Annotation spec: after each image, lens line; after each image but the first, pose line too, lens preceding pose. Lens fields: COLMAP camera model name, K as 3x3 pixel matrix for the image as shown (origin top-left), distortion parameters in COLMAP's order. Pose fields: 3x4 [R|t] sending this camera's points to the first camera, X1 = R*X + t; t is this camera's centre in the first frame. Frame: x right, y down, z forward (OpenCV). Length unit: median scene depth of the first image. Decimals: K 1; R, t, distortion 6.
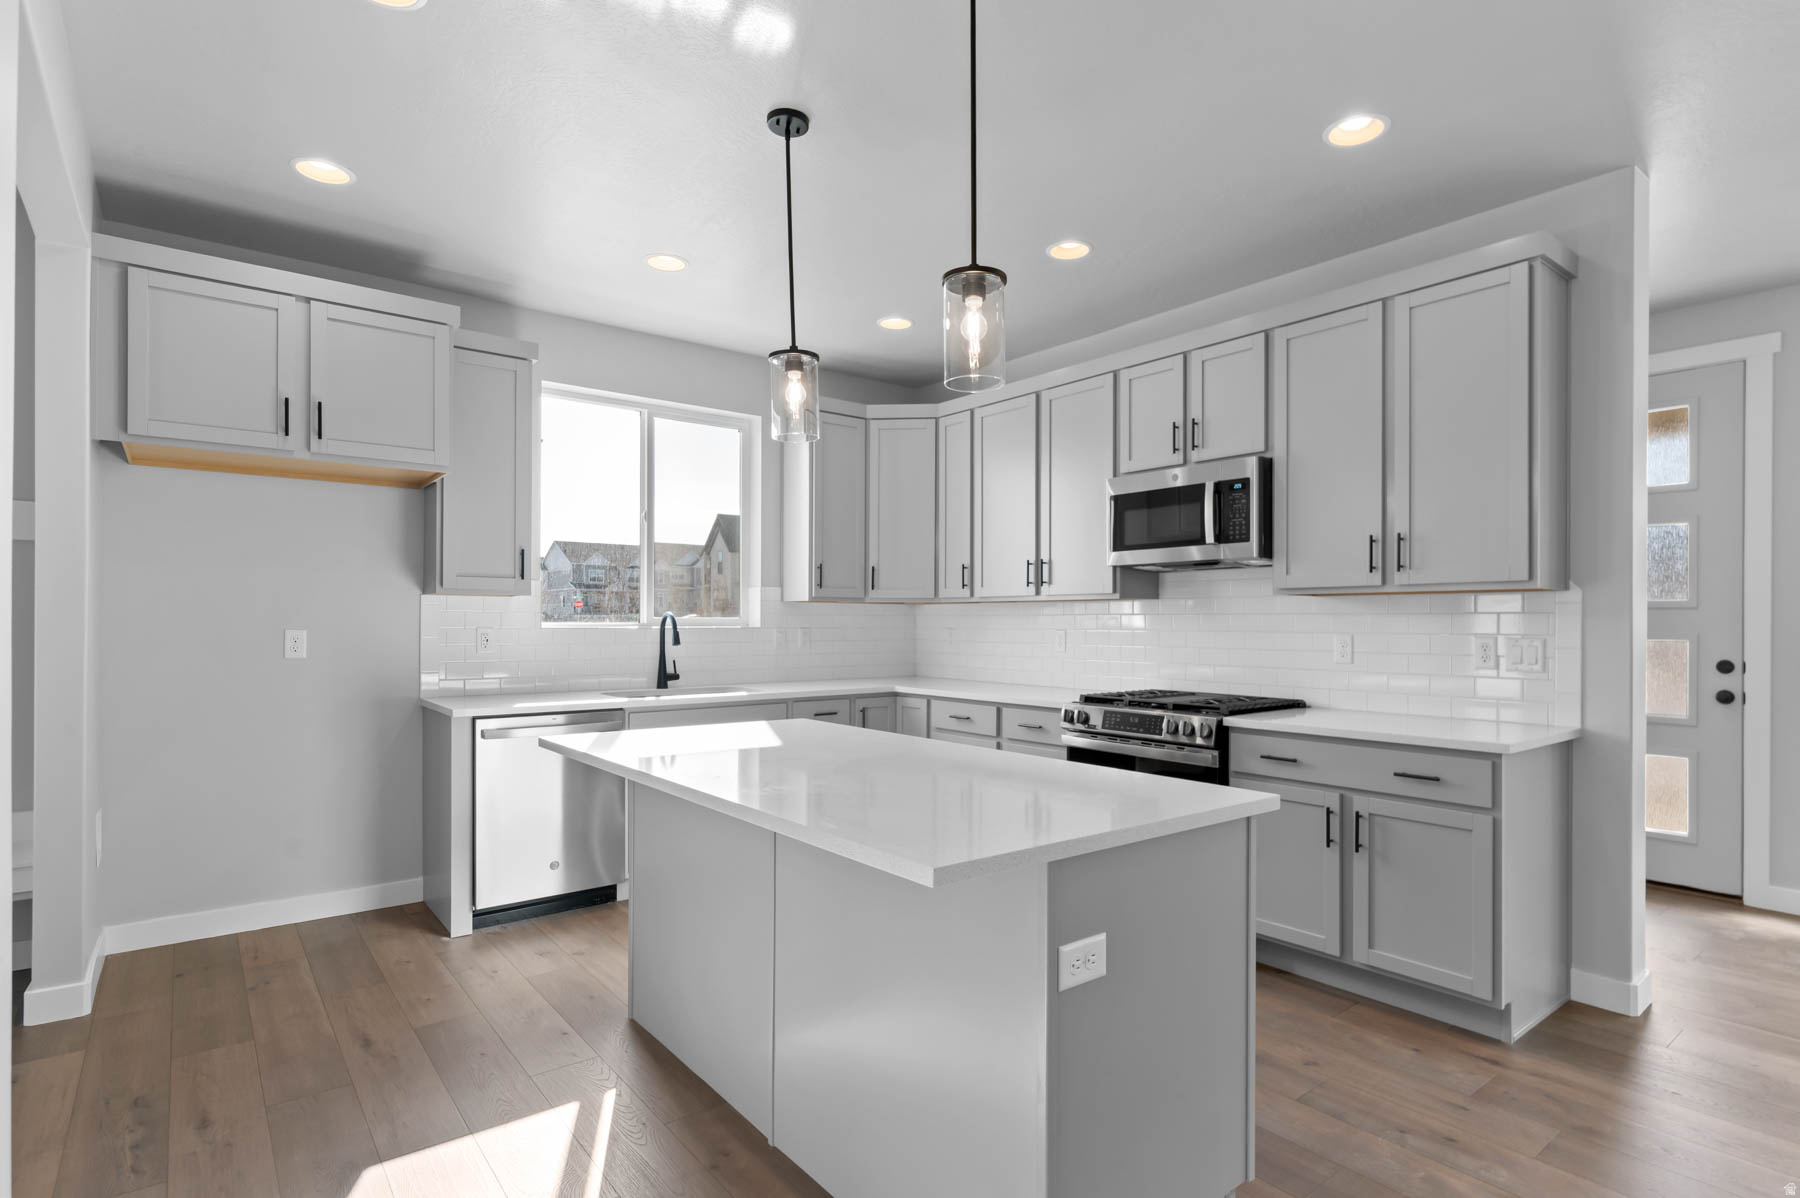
lens RADIAL K [[924.4, 0, 902.5], [0, 924.4, 617.0], [0, 0, 1]] dist [0.000693, 0.000112]
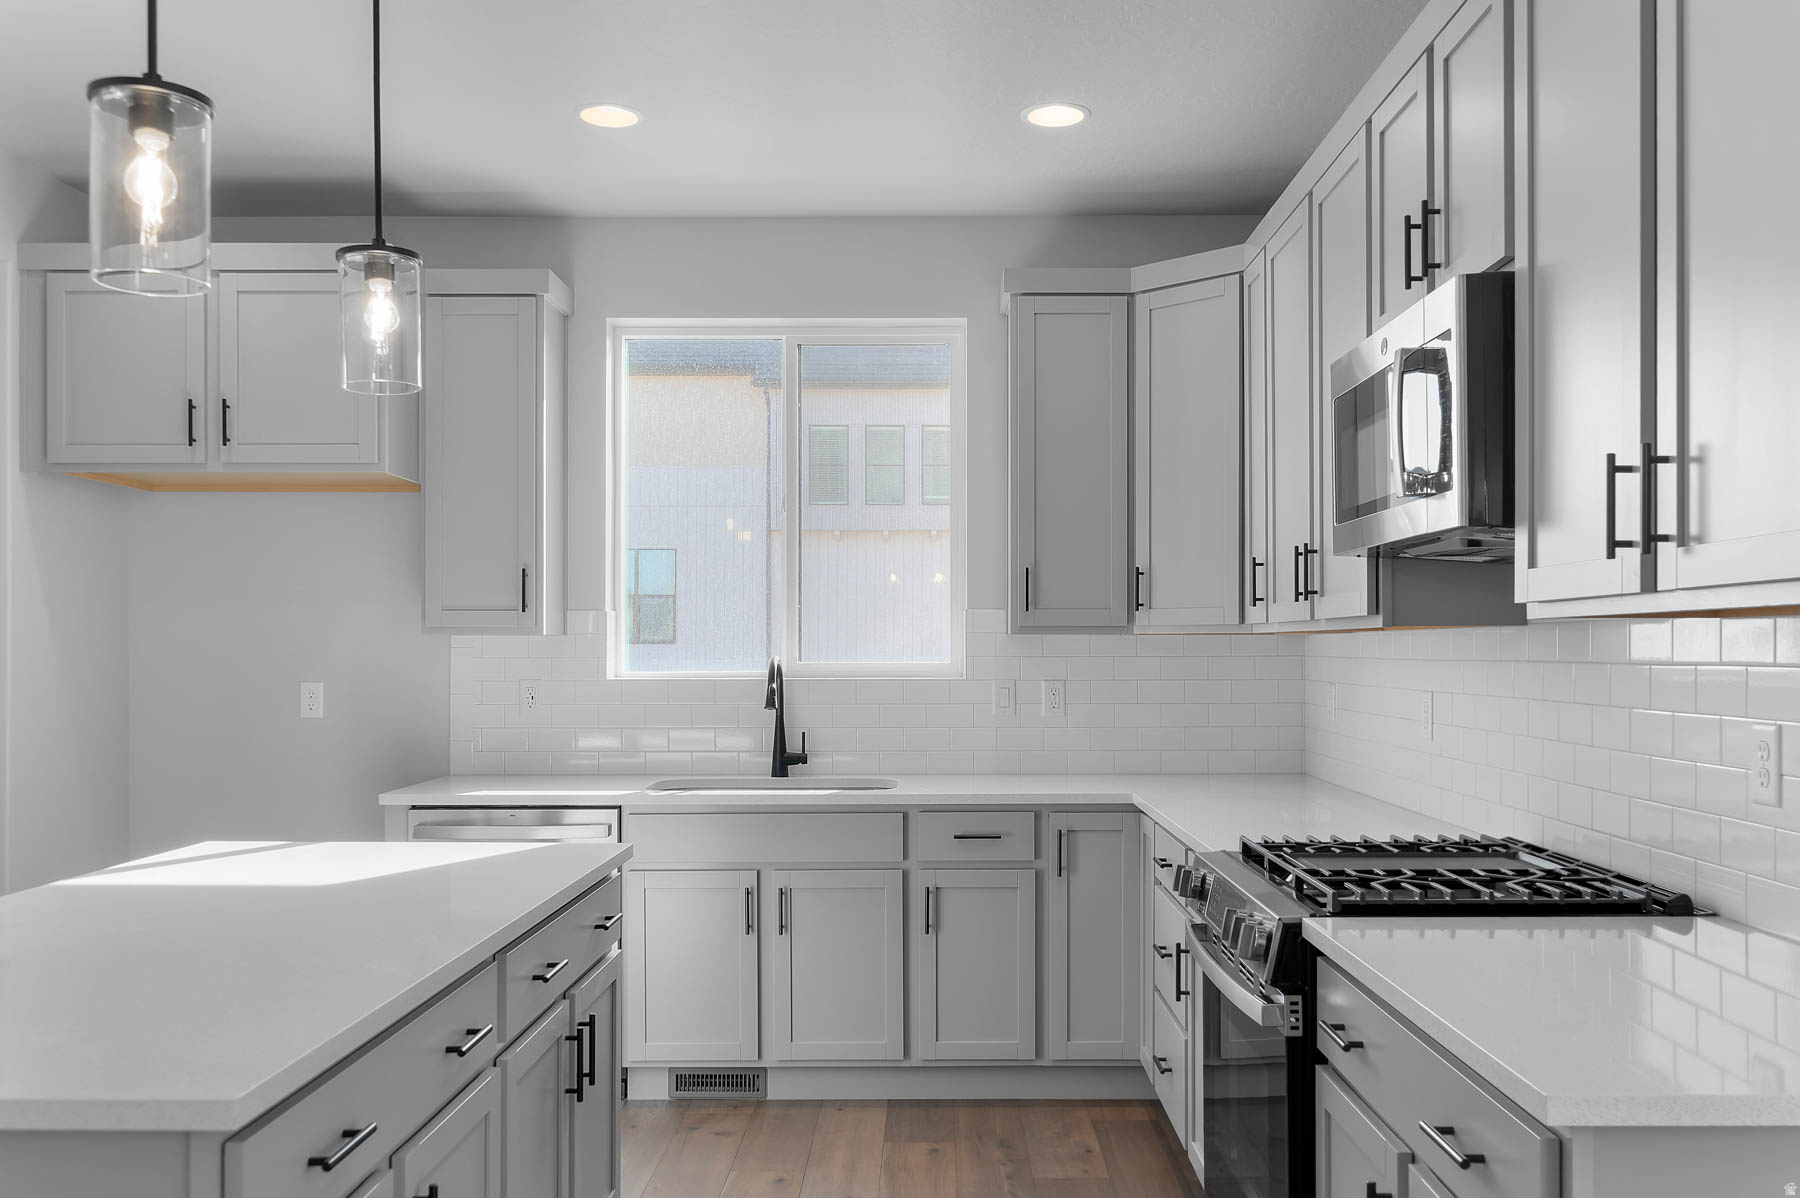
lens RADIAL K [[1522.6, 0, 901.9], [0, 1522.6, 639.7], [0, 0, 1]] dist [-0.004829, -0.001737]
pose [[0.773548, -0.008529, -0.633680, 0.520313], [0.007626, 0.999962, -0.004151, -0.012364], [0.633692, -0.001621, 0.773584, 0.283028]]
